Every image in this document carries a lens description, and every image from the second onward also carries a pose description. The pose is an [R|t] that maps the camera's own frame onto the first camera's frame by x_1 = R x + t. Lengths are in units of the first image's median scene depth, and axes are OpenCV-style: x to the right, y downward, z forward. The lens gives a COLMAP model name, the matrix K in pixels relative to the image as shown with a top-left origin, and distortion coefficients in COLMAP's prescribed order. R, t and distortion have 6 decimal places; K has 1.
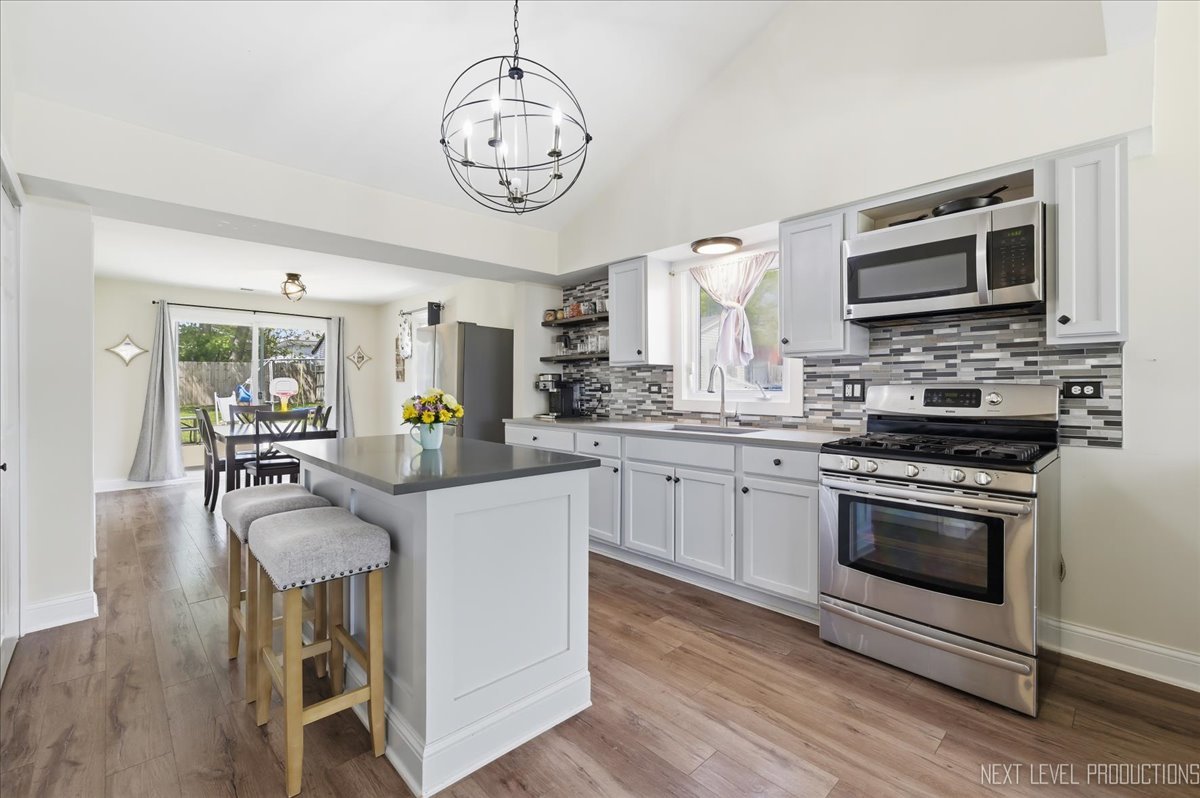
lens RADIAL K [[522.9, 0, 596.3], [0, 522.9, 385.2], [0, 0, 1]] dist [-0.026869, 0.014560]
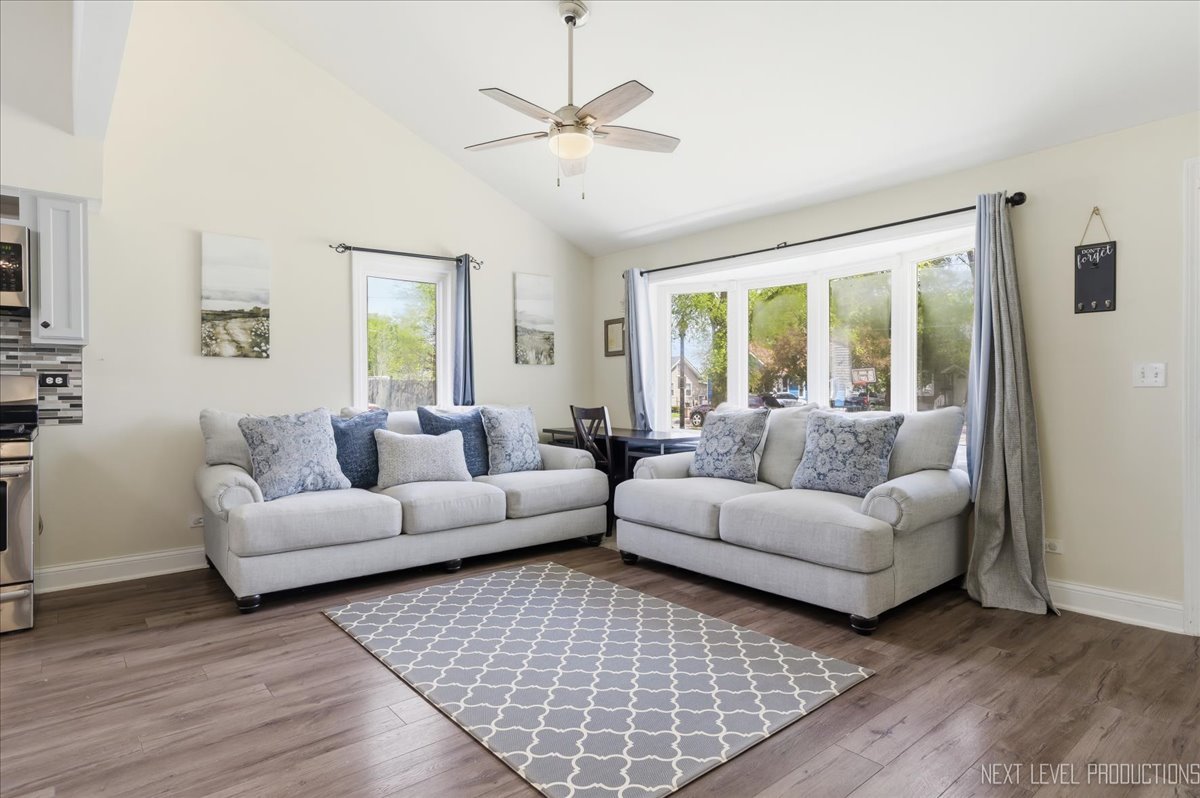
lens RADIAL K [[644.3, 0, 600.4], [0, 644.3, 395.1], [0, 0, 1]] dist [-0.015151, 0.002310]
pose [[0.050766, -0.006213, 0.998691, -0.491278], [0.000366, 0.999981, 0.006203, 0.031630], [-0.998711, 0.000050, 0.050767, -0.370841]]
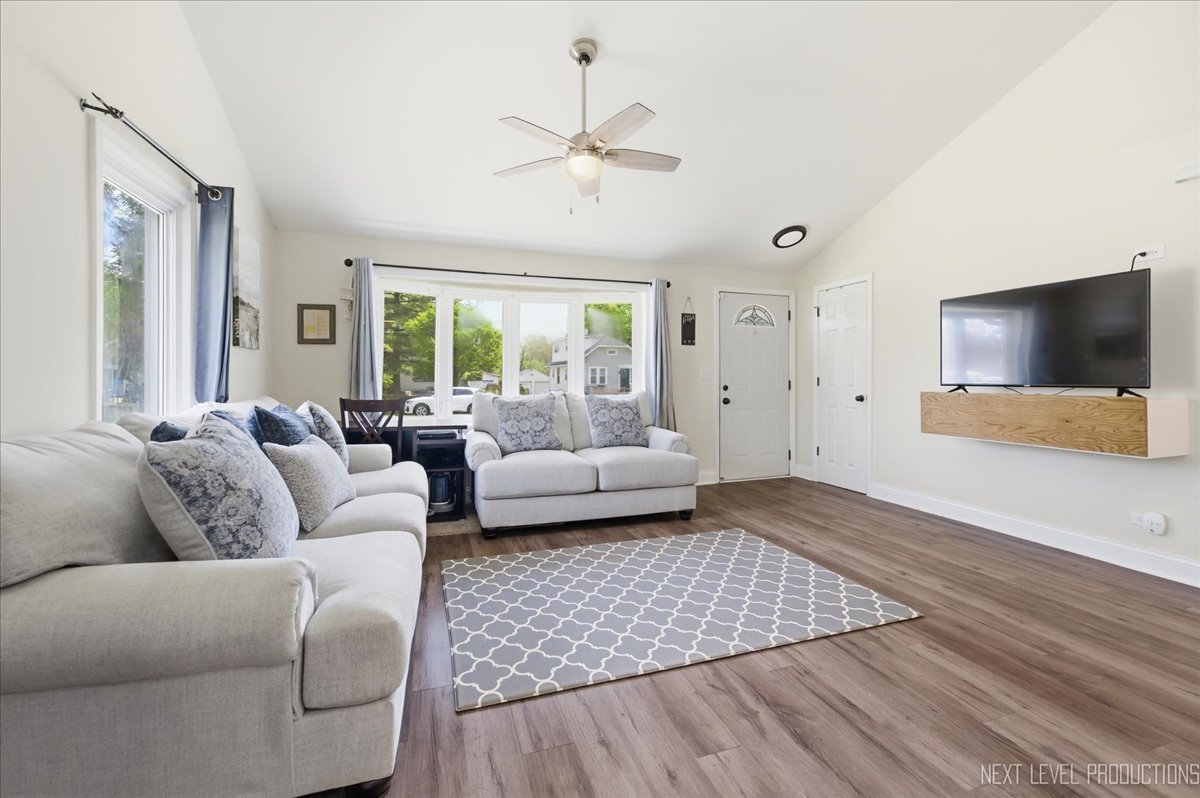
lens RADIAL K [[482.7, 0, 593.8], [0, 482.7, 381.1], [0, 0, 1]] dist [-0.000319, 0.000269]
pose [[-0.905540, 0.001246, 0.424260, 0.307455], [0.001045, 0.999999, -0.000706, 0.029427], [-0.424261, -0.000196, -0.905540, 0.742541]]
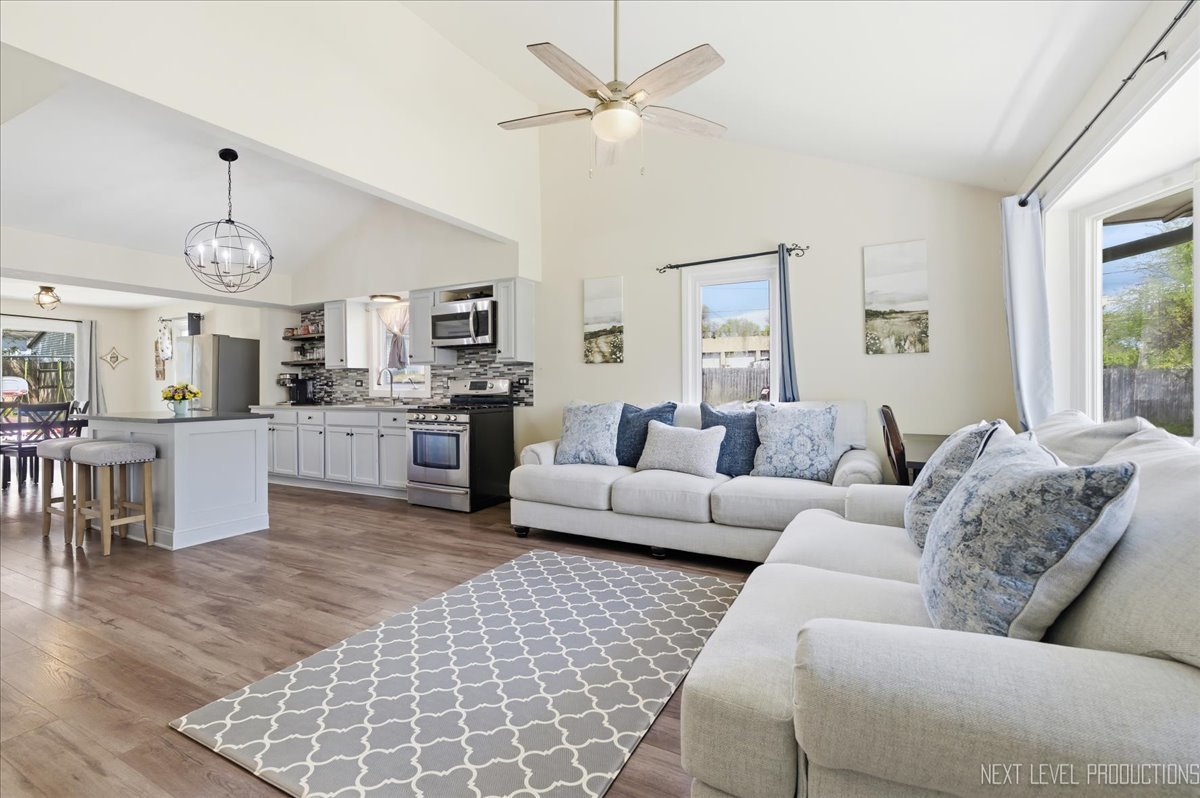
lens RADIAL K [[541.7, 0, 602.5], [0, 541.7, 385.3], [0, 0, 1]] dist [-0.001937, -0.000036]
pose [[0.947395, -0.006077, 0.320010, 0.448895], [0.005663, 0.999981, 0.002225, 0.020448], [-0.320017, -0.000295, 0.947412, -1.198764]]
